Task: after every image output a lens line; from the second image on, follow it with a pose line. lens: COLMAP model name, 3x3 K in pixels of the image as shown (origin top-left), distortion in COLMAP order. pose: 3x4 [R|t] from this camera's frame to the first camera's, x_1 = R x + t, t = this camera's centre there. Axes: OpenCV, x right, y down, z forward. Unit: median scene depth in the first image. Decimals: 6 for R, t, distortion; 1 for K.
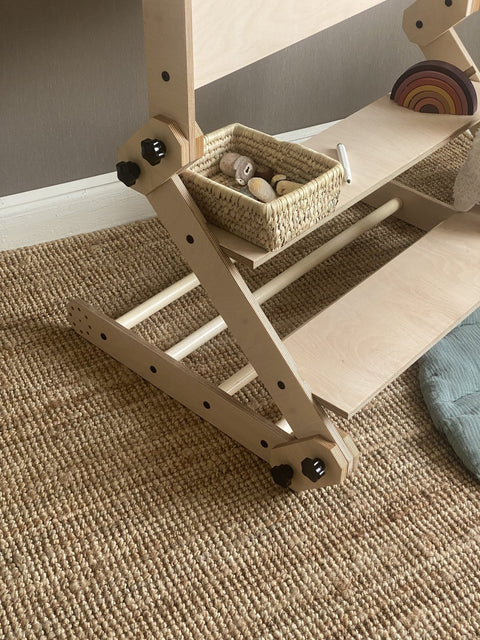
lens RADIAL K [[972.7, 0, 240.0], [0, 972.7, 320.0], [0, 0, 1]] dist [0.093388, -0.063188]
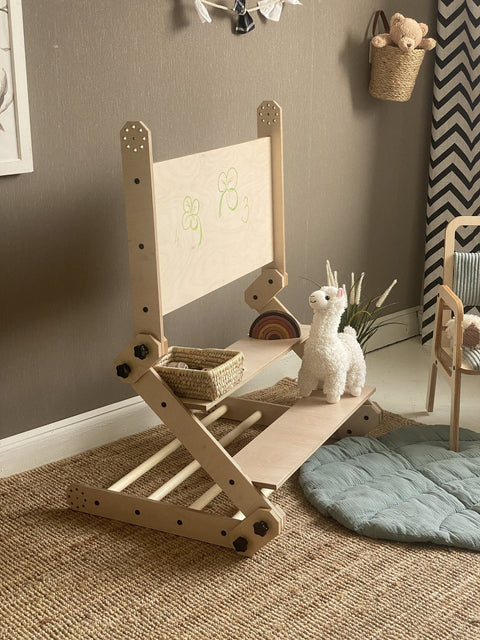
lens RADIAL K [[972.7, 0, 240.0], [0, 972.7, 320.0], [0, 0, 1]] dist [0.093388, -0.063188]
pose [[0.964890, -0.110658, 0.238204, -0.286882], [0.193194, 0.913424, -0.358235, 0.382797], [-0.177940, 0.391677, 0.902733, -0.560515]]
